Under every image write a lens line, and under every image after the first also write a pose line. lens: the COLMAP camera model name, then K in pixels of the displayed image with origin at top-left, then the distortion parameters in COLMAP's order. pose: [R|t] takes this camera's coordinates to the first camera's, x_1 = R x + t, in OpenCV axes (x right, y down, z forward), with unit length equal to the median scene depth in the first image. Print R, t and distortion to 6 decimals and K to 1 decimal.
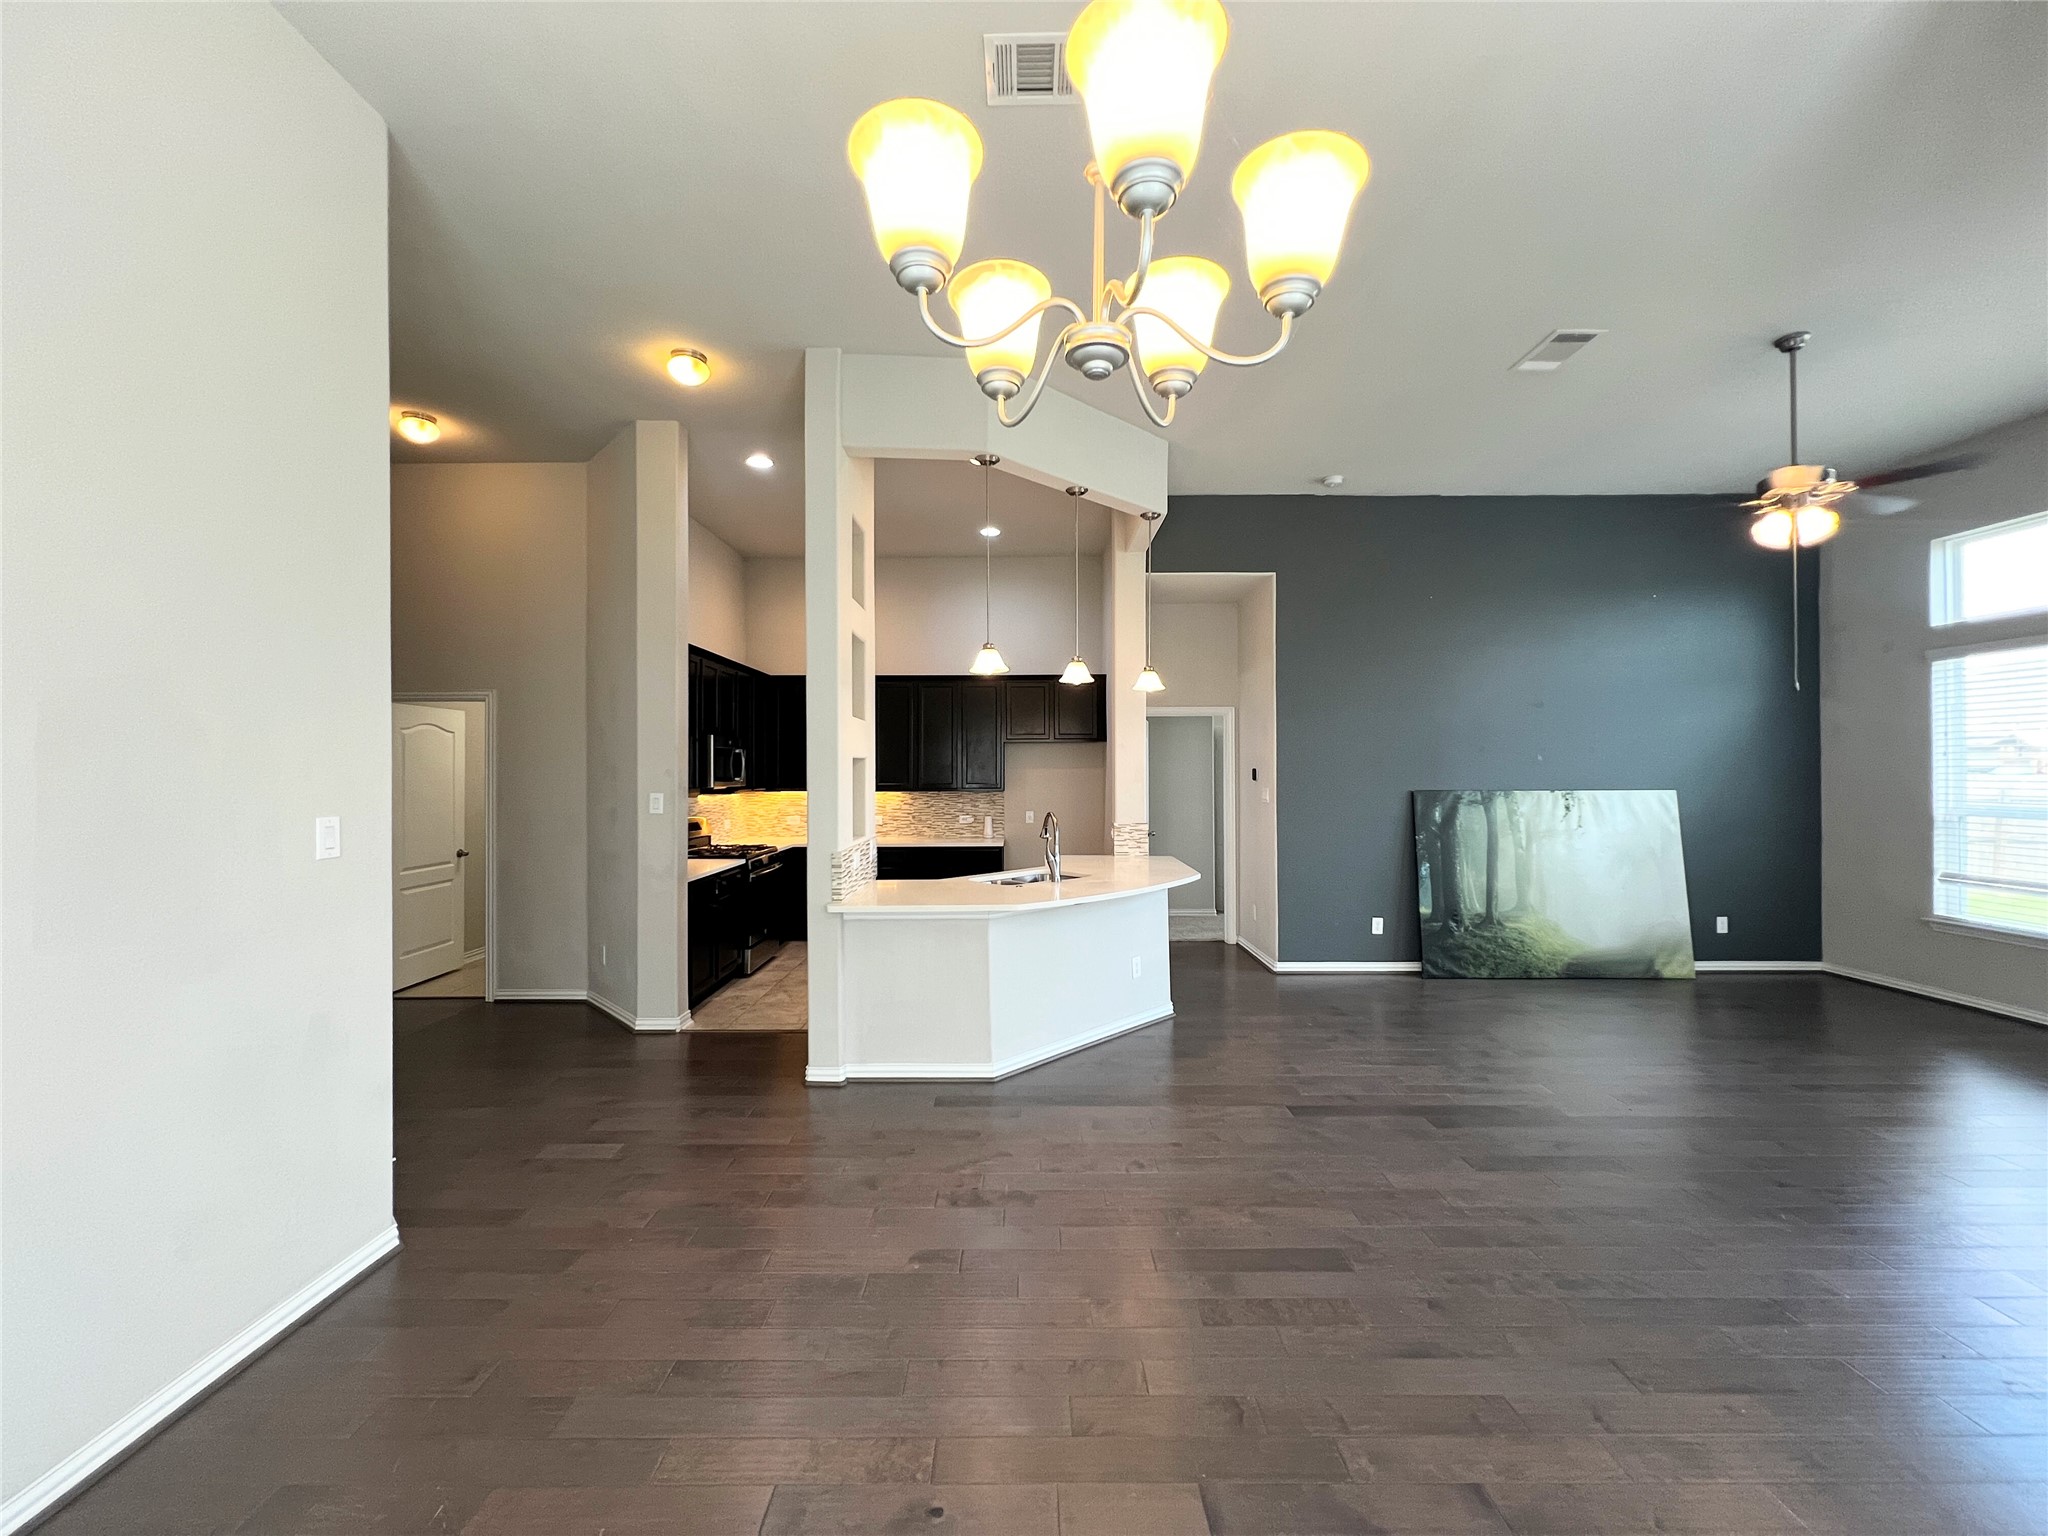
lens RADIAL K [[819.0, 0, 1018.9], [0, 819.0, 763.9], [0, 0, 1]] dist [-0.001655, 0.000663]
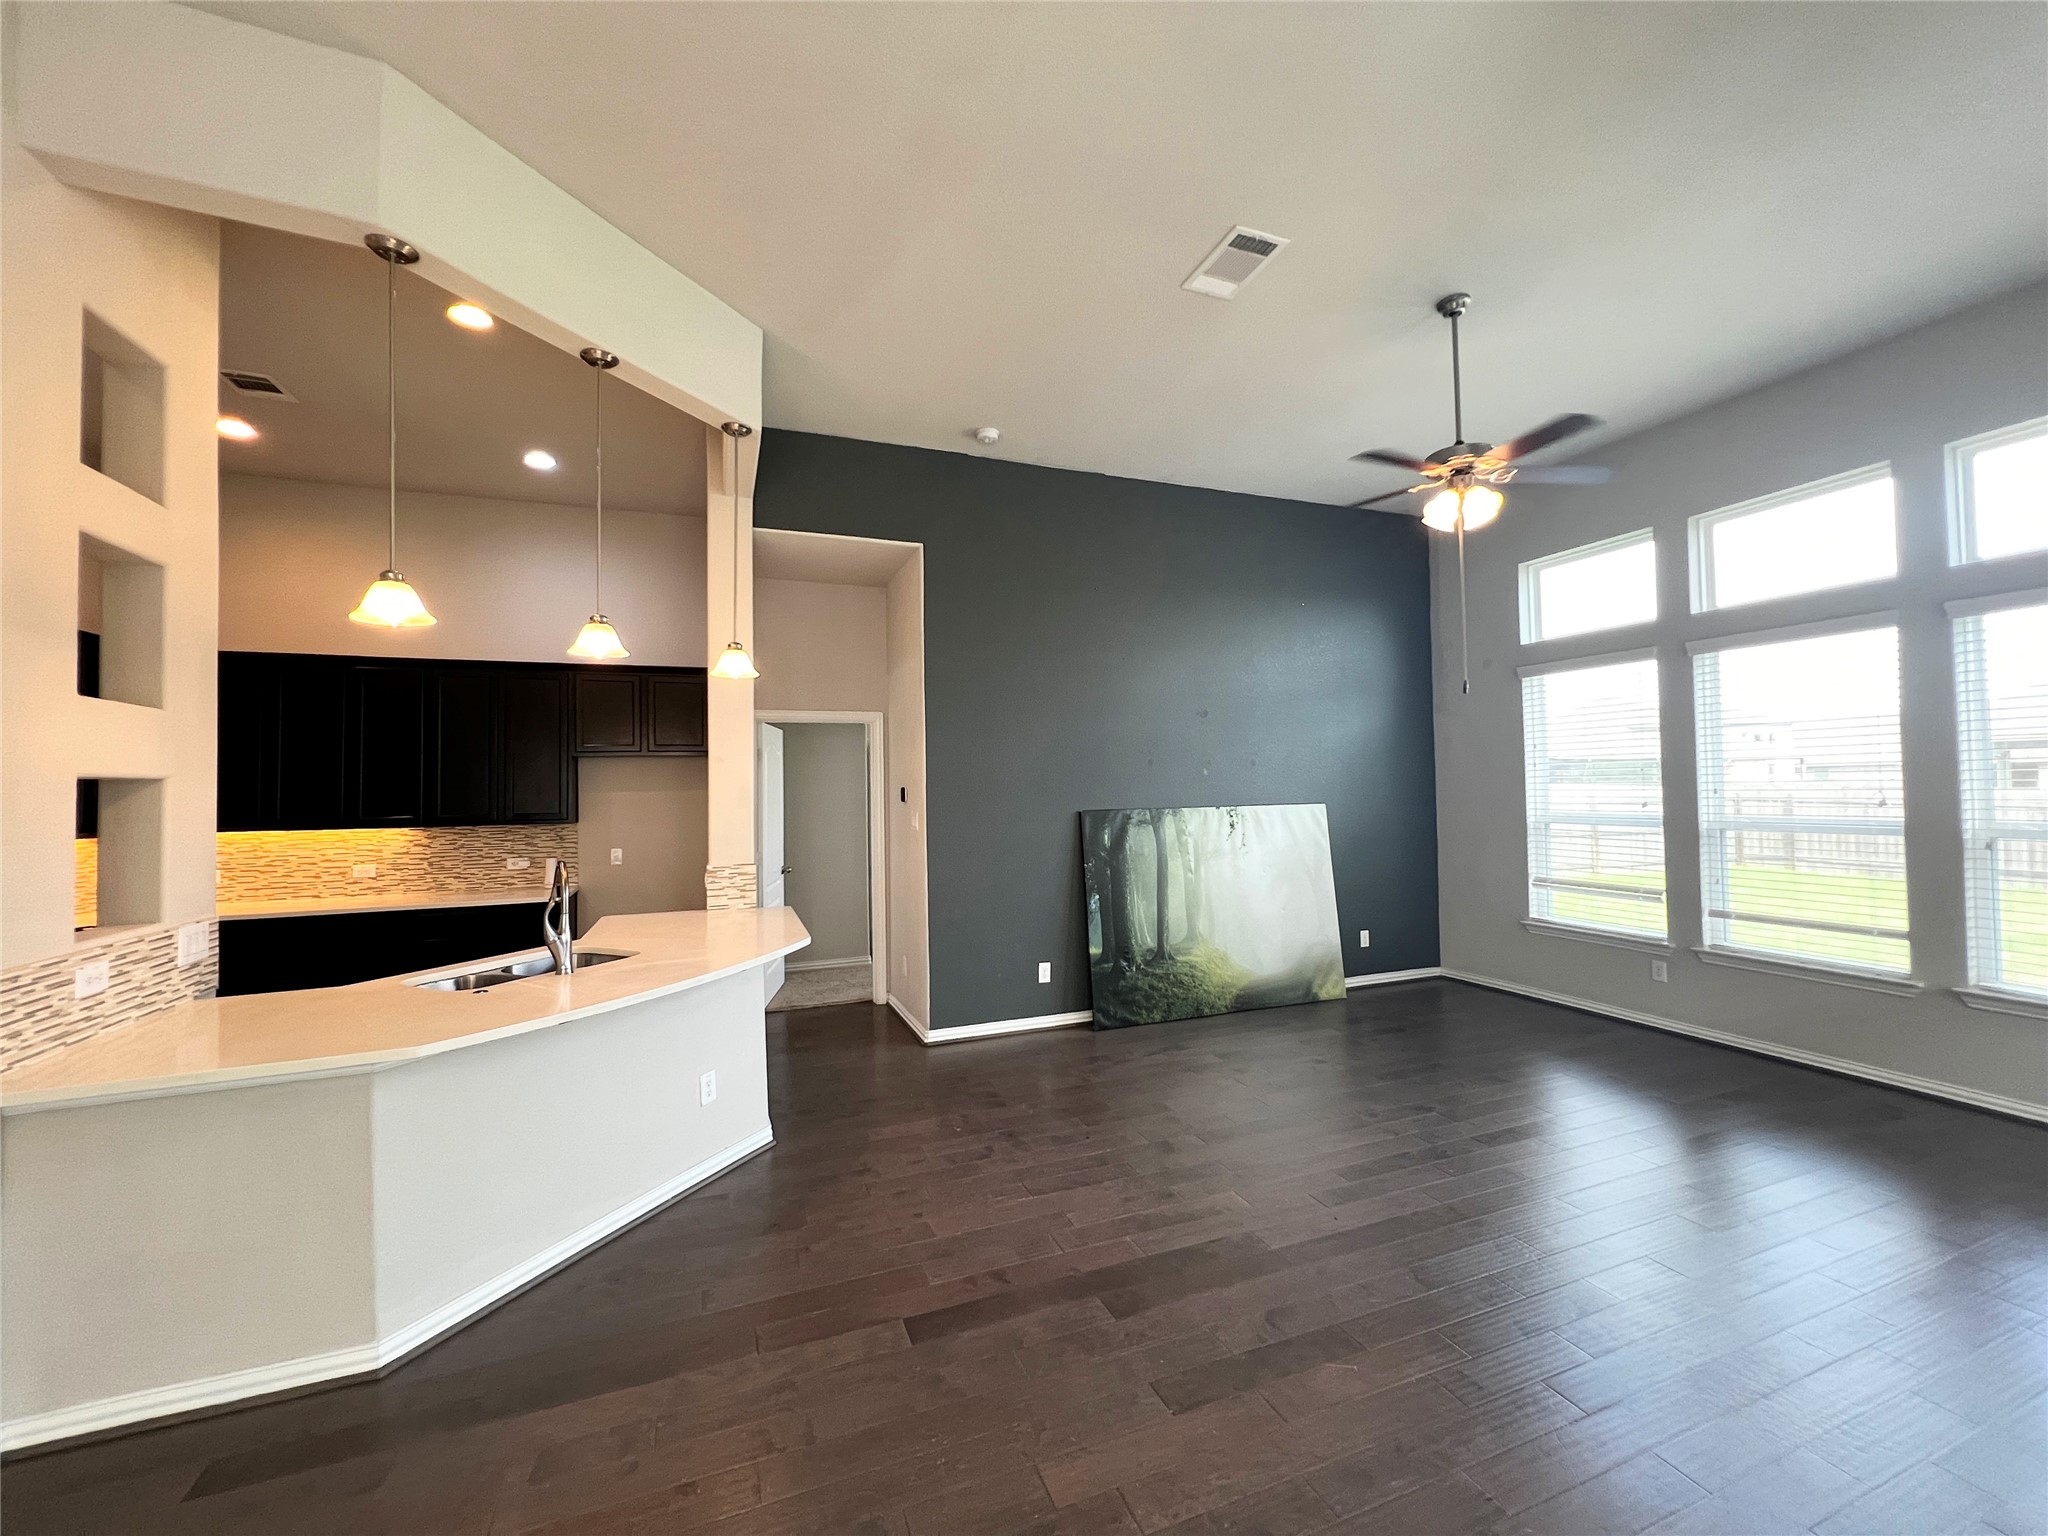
lens RADIAL K [[819.0, 0, 1018.9], [0, 819.0, 763.9], [0, 0, 1]] dist [-0.001655, 0.000663]
pose [[0.932116, -0.003082, 0.362146, 0.112274], [0.011592, 0.999705, -0.021331, 0.001355], [-0.361973, 0.024081, 0.931877, 0.226646]]
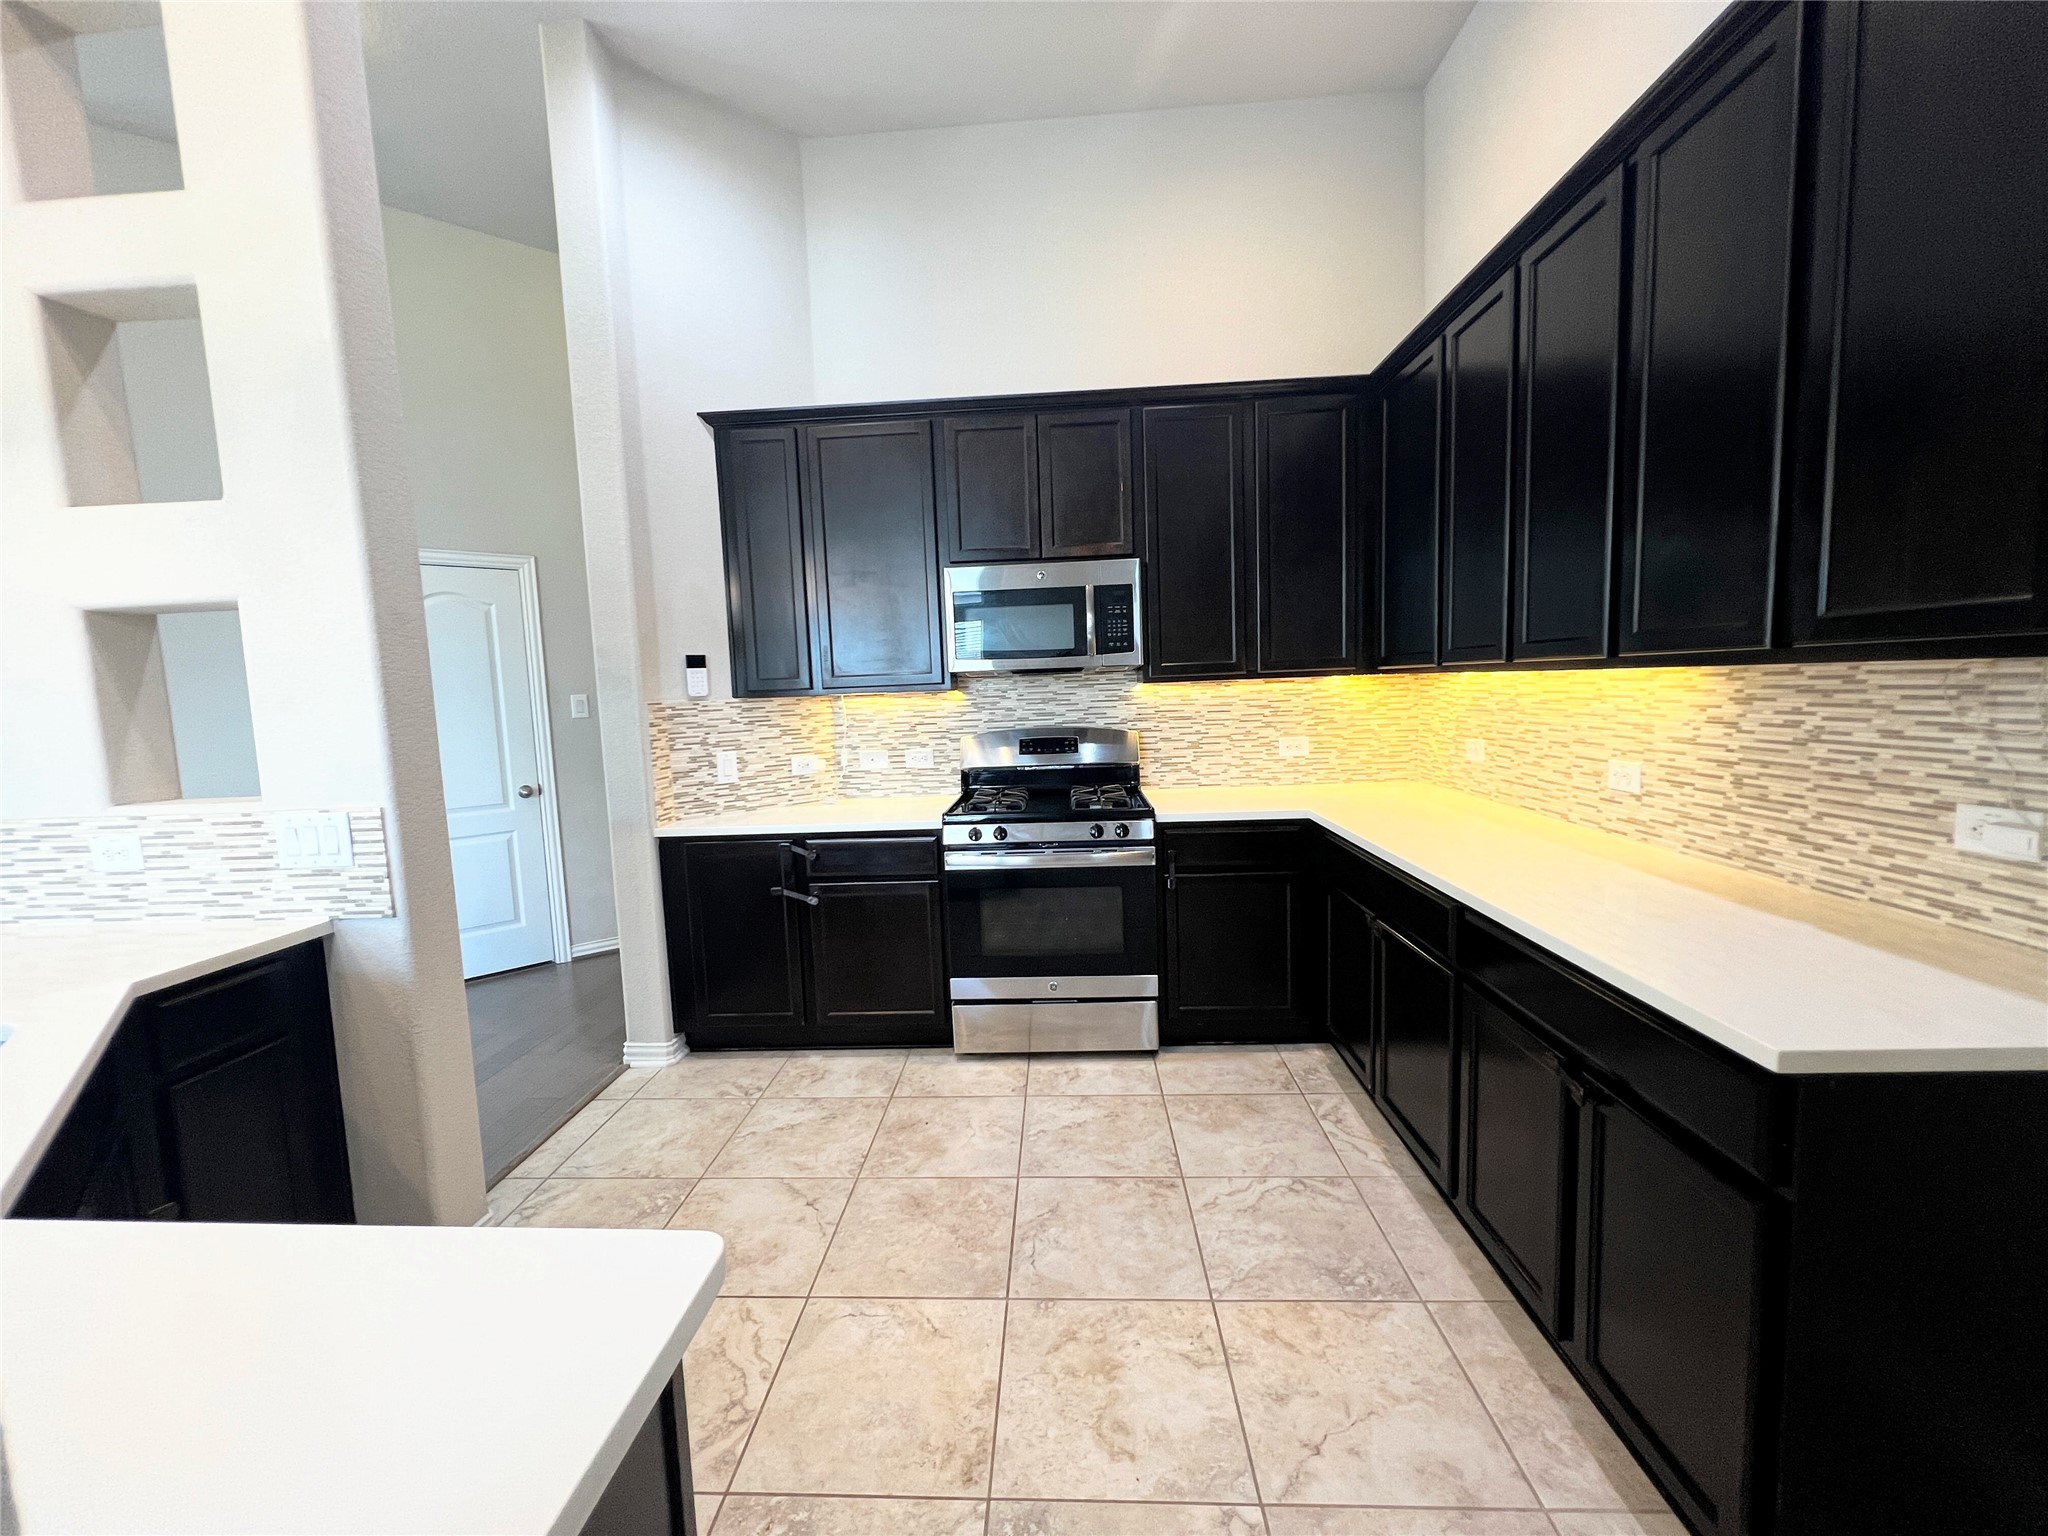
lens RADIAL K [[819.0, 0, 1018.9], [0, 819.0, 763.9], [0, 0, 1]] dist [-0.001655, 0.000663]
pose [[-0.052136, 0.098985, -0.993722, 0.139803], [0.047305, 0.994203, 0.096551, 0.038665], [0.997519, -0.041974, -0.056516, 1.076161]]
